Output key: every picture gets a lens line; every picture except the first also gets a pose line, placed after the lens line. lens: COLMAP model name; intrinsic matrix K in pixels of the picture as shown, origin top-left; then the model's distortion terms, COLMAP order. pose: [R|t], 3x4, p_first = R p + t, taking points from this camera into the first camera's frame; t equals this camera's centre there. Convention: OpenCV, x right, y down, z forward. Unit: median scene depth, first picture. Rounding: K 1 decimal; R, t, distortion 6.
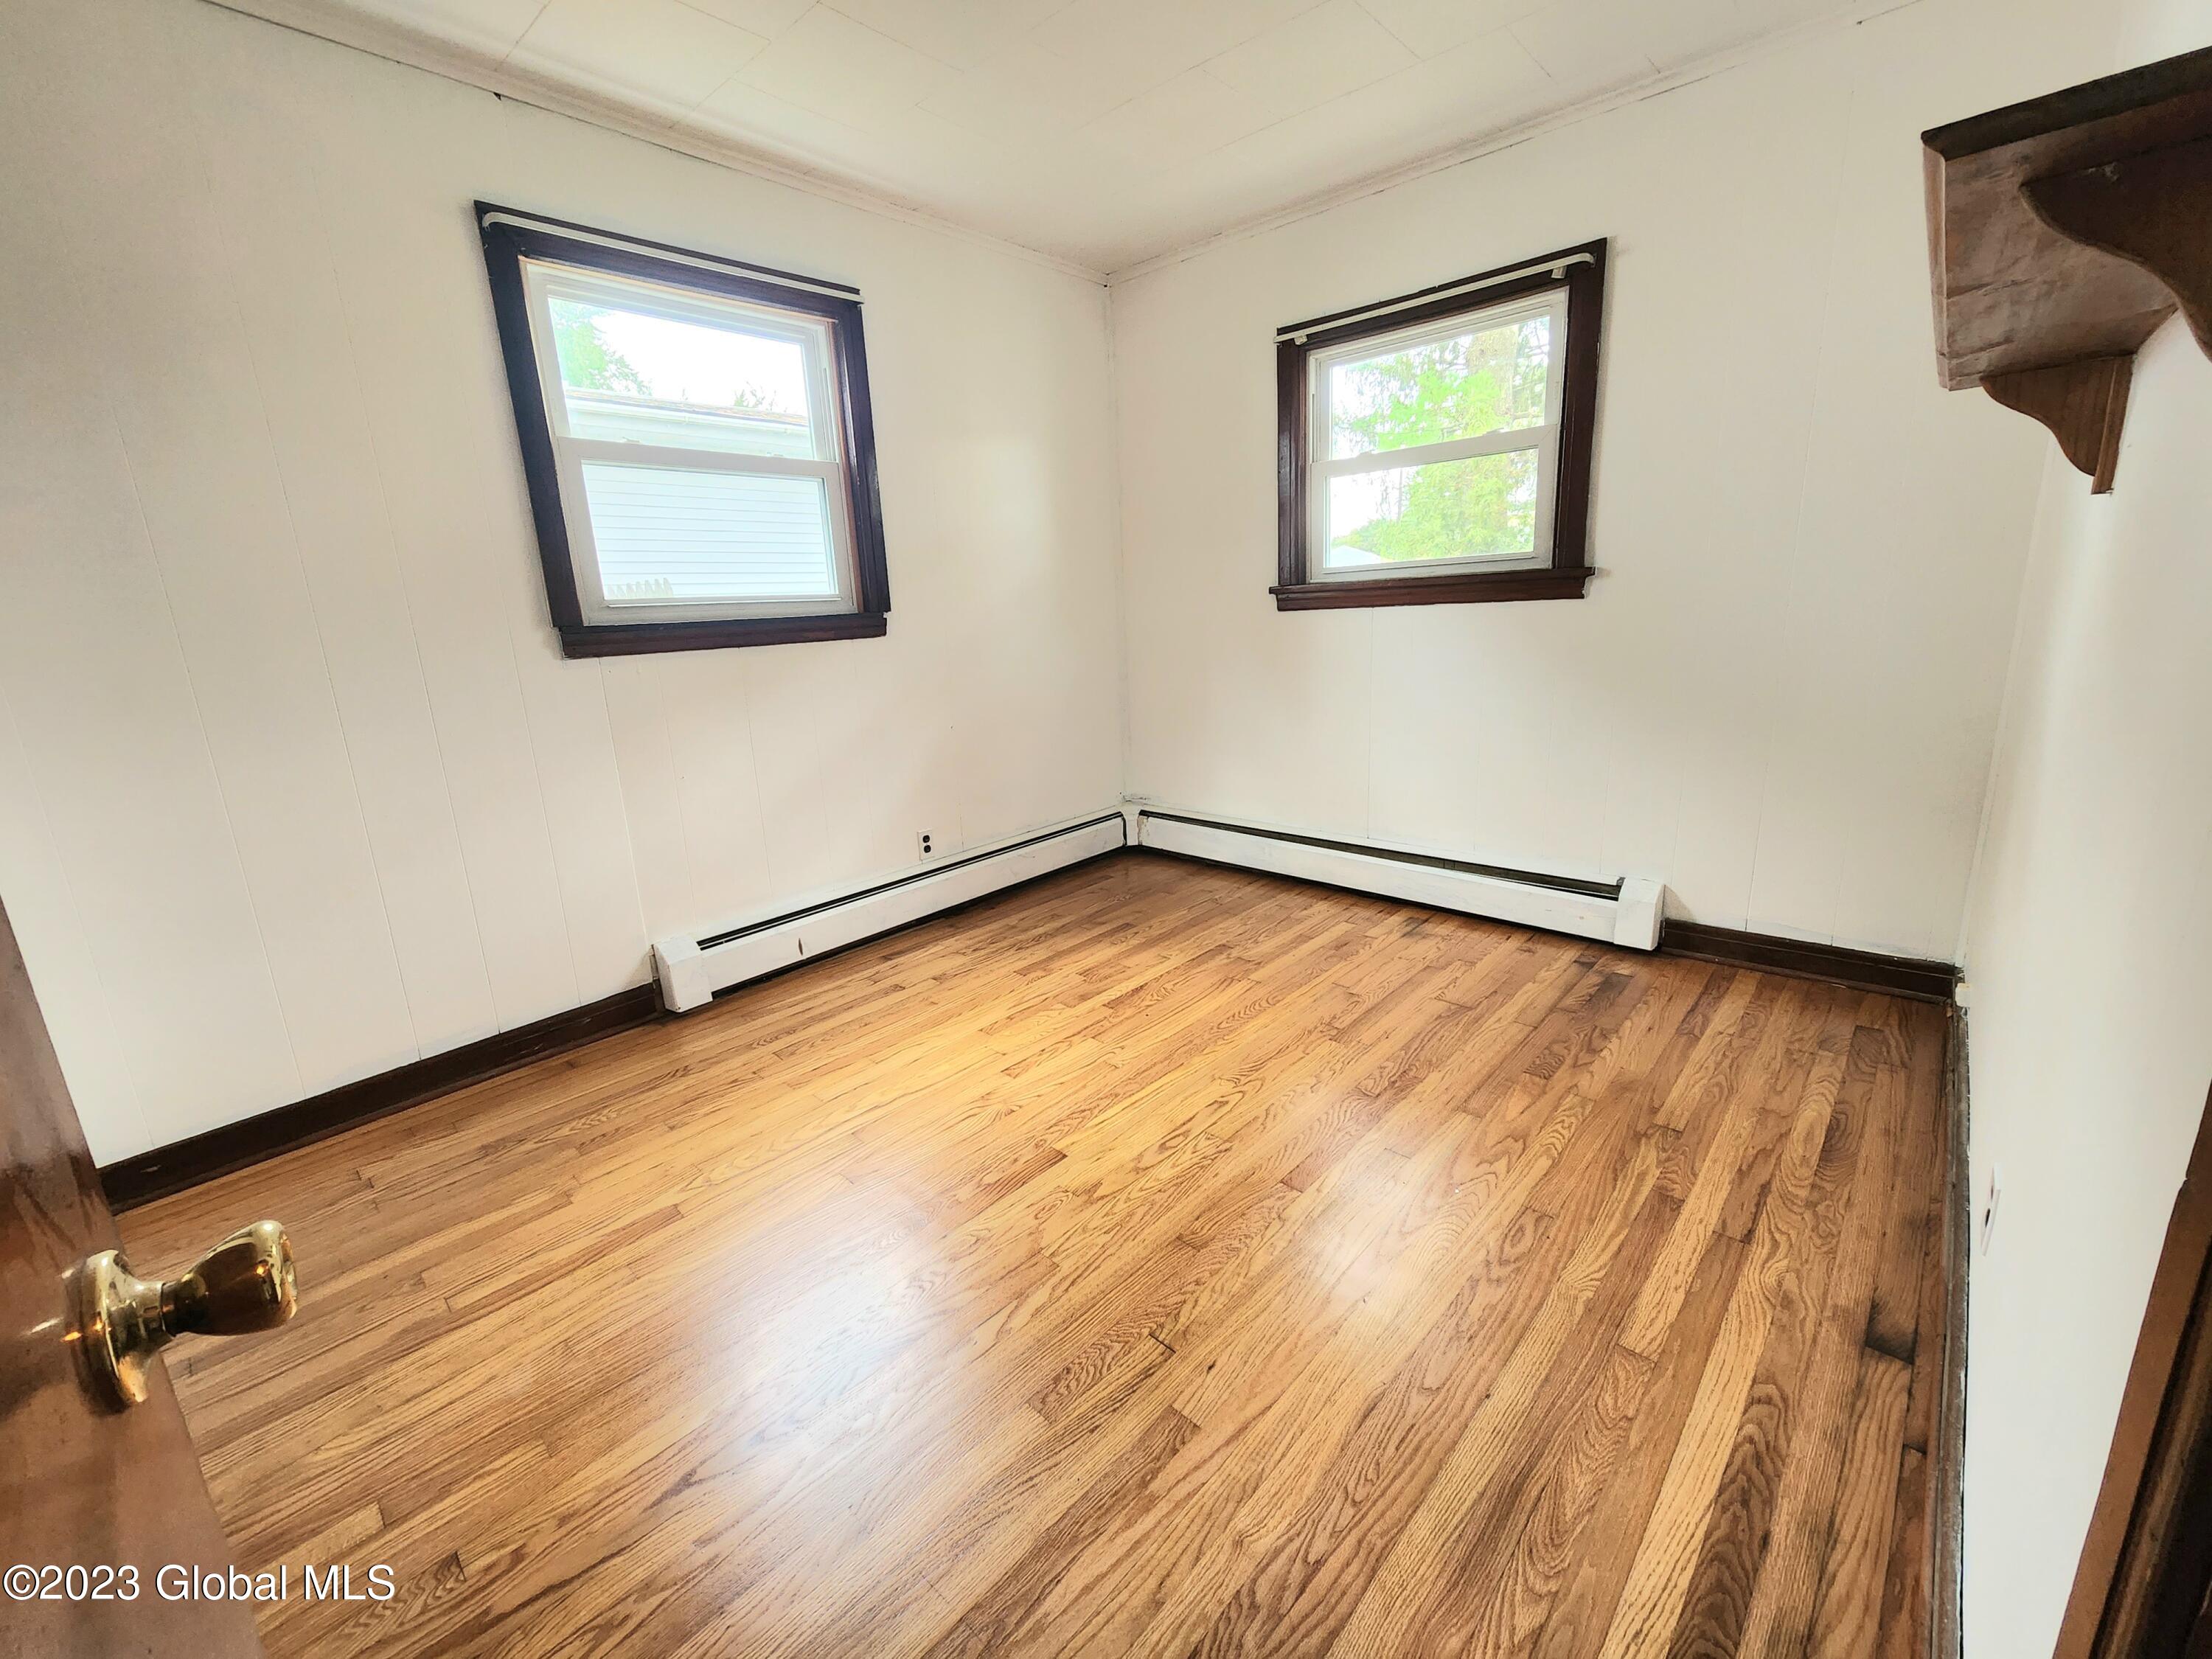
lens RADIAL K [[901.4, 0, 1085.5], [0, 901.4, 833.5], [0, 0, 1]] dist [0.001738, -0.002624]
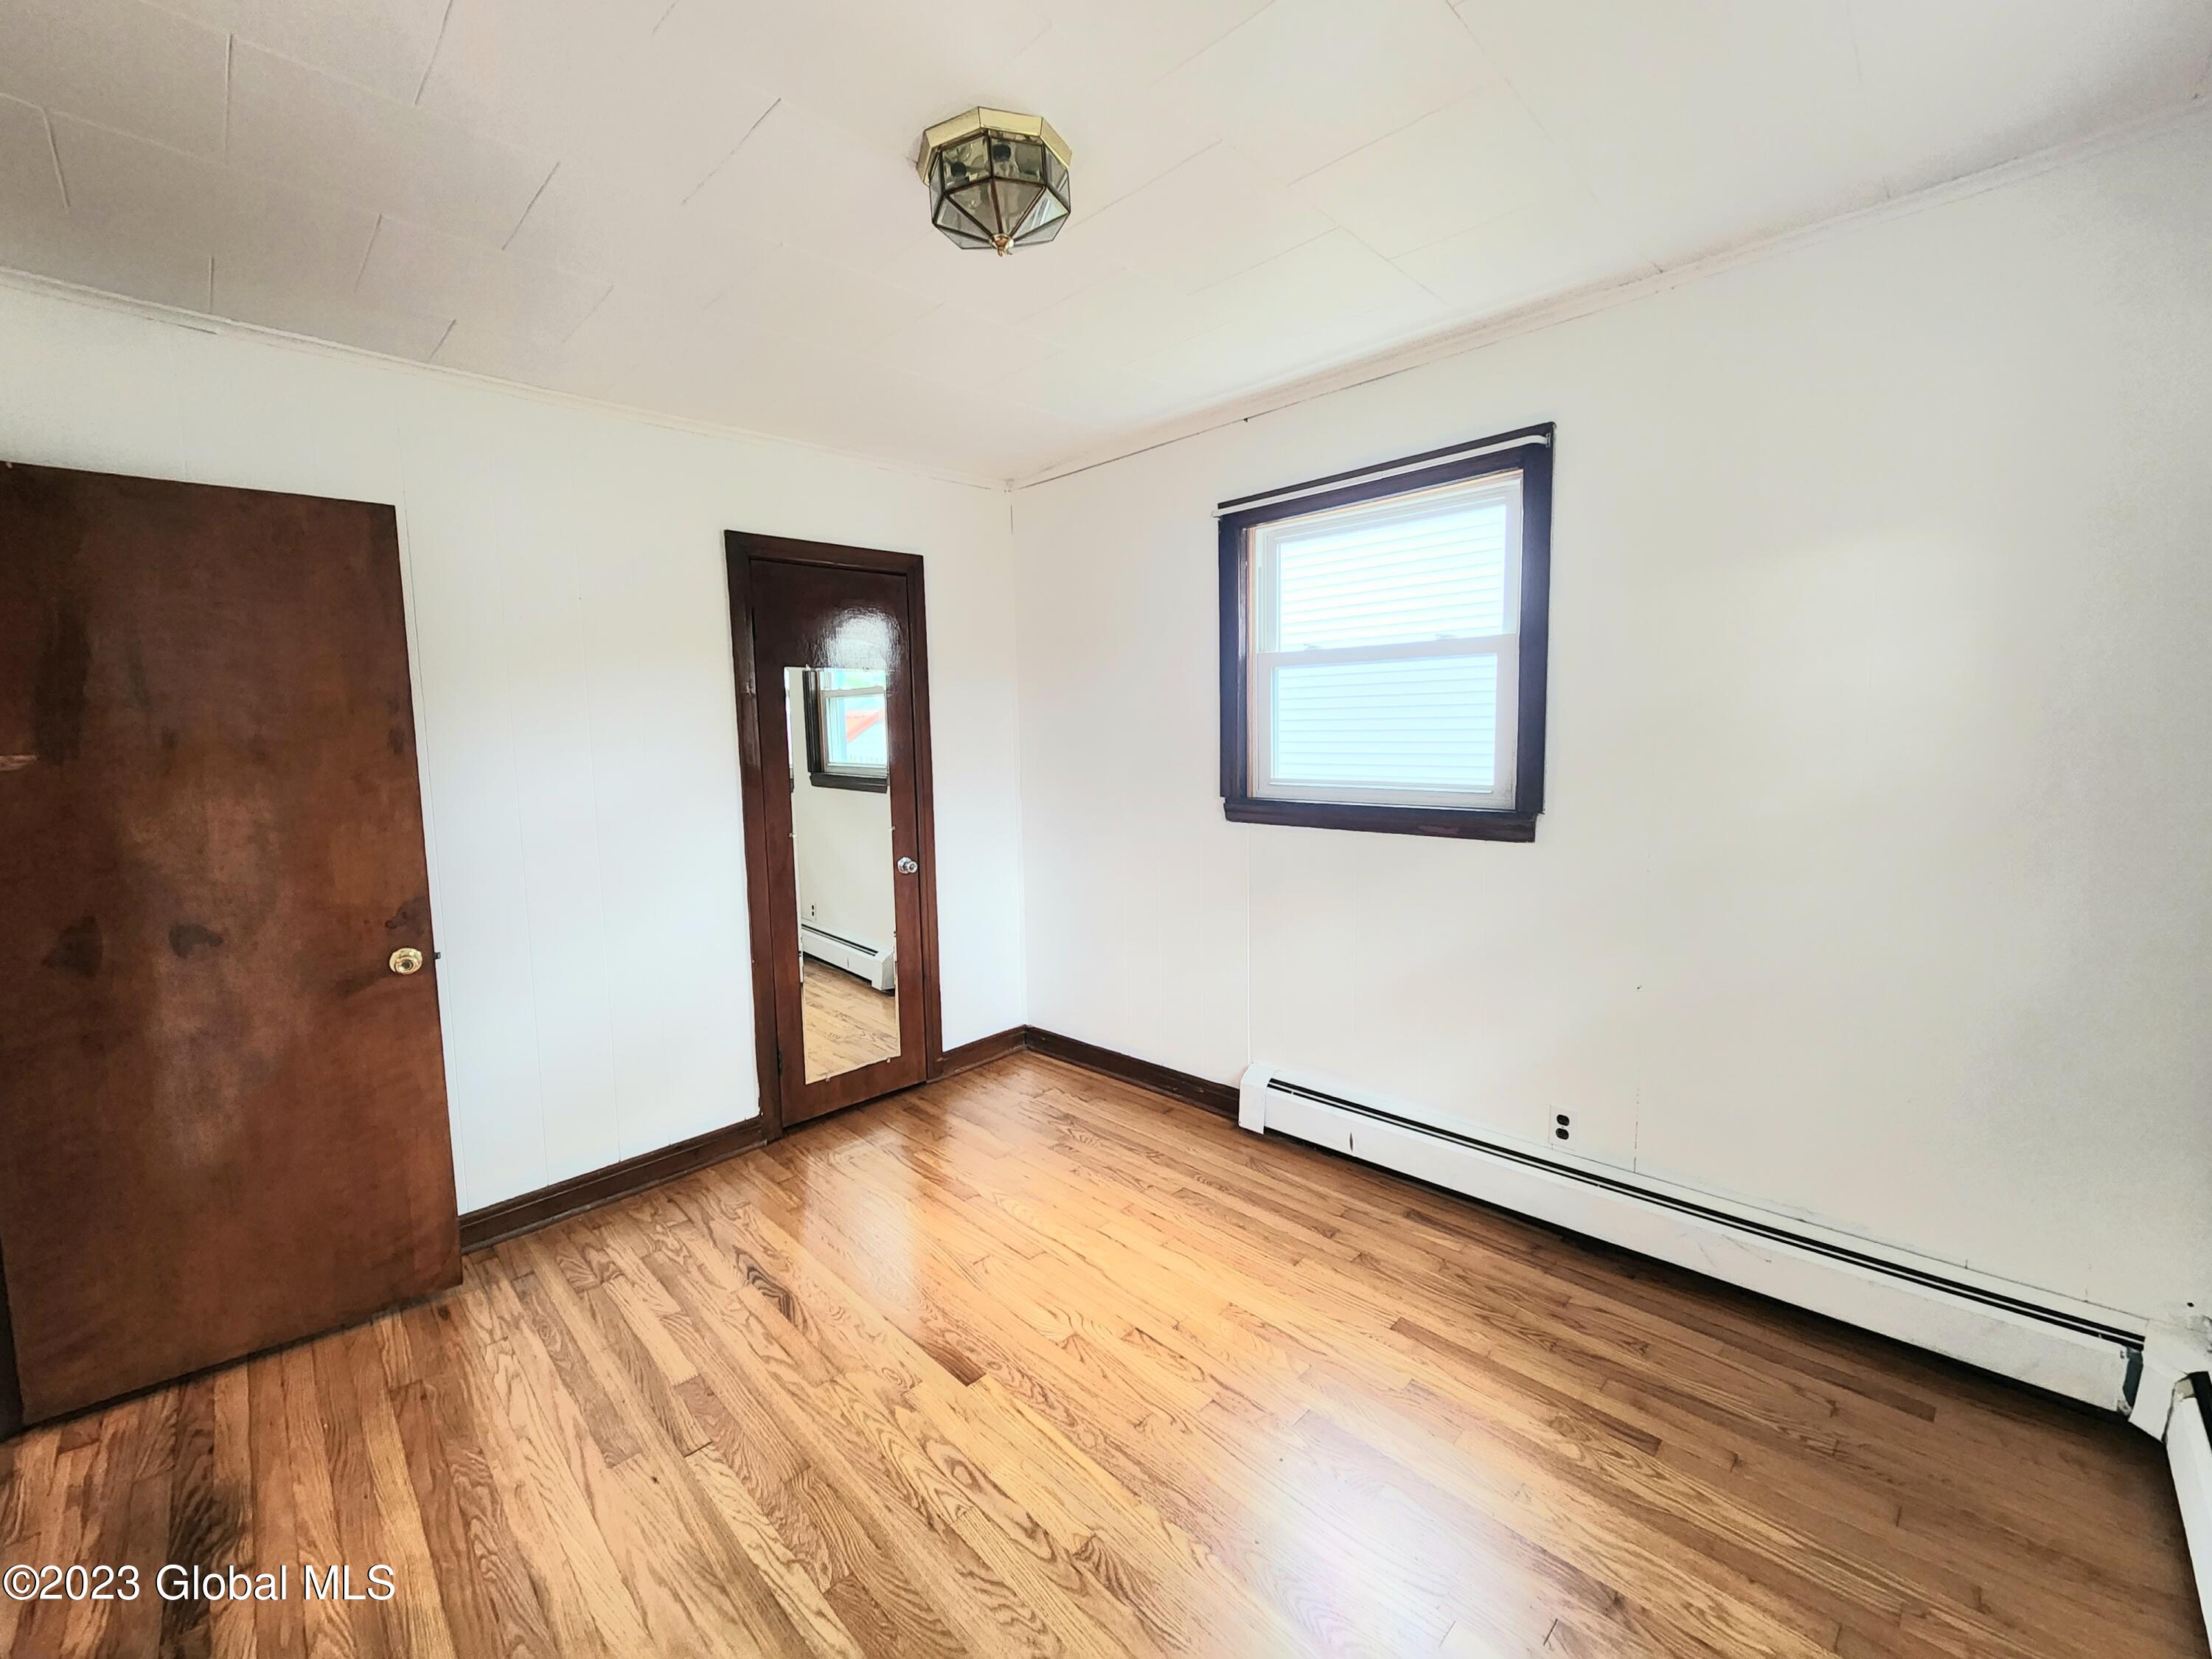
lens RADIAL K [[901.4, 0, 1112.3], [0, 901.4, 824.1], [0, 0, 1]] dist [0.001738, -0.002624]
pose [[-0.015694, 0.157108, -0.987457, 0.638246], [-0.227253, 0.961172, 0.156538, -0.319680], [0.973709, 0.226859, 0.020619, 0.731575]]
